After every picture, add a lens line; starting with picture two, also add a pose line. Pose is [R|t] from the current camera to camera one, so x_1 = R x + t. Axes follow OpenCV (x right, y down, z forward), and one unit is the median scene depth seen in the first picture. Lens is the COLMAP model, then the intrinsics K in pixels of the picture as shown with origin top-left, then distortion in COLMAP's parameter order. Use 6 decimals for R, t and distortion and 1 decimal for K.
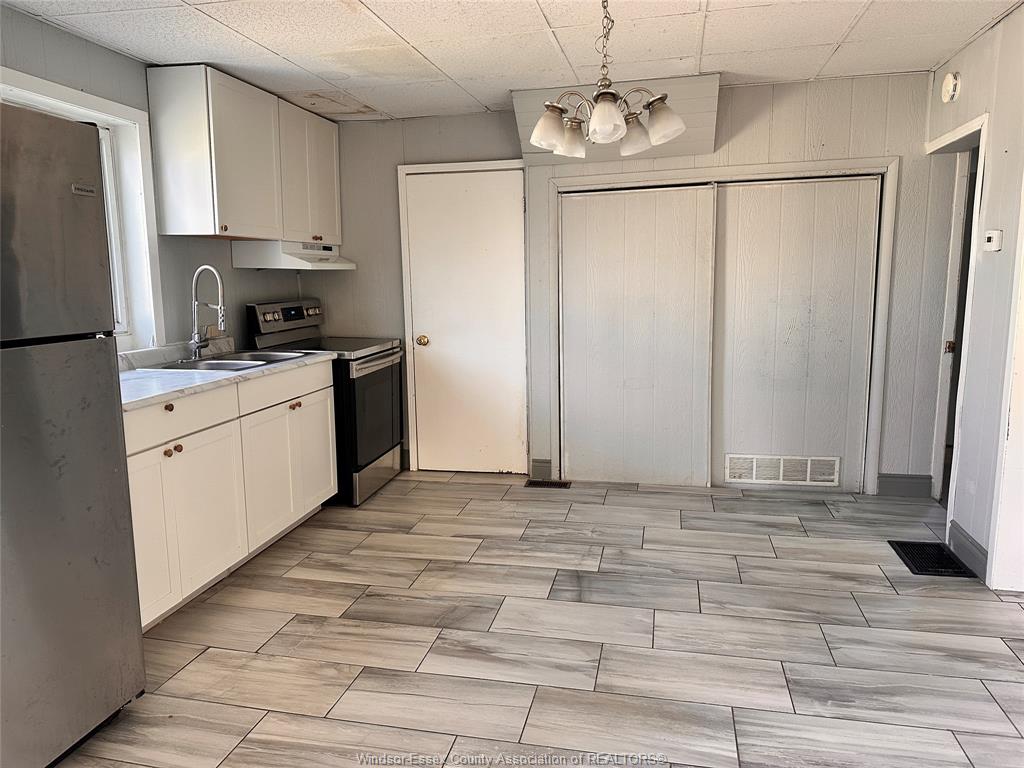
lens RADIAL K [[719.3, 0, 504.4], [0, 719.3, 382.4], [0, 0, 1]] dist [0.034269, -0.042966]
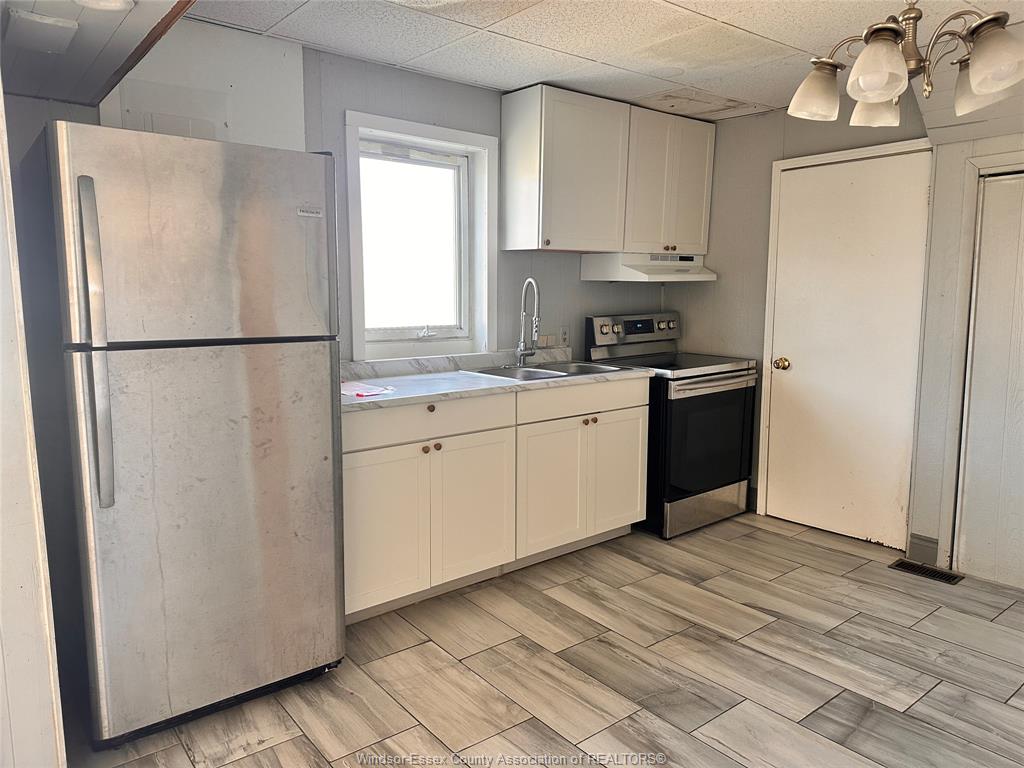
lens RADIAL K [[719.3, 0, 515.7], [0, 719.3, 374.6], [0, 0, 1]] dist [0.034269, -0.042966]
pose [[0.770290, 0.087494, -0.631663, 0.239914], [-0.102395, 0.994660, 0.012907, -0.032963], [0.629420, 0.054737, 0.775135, 0.188058]]
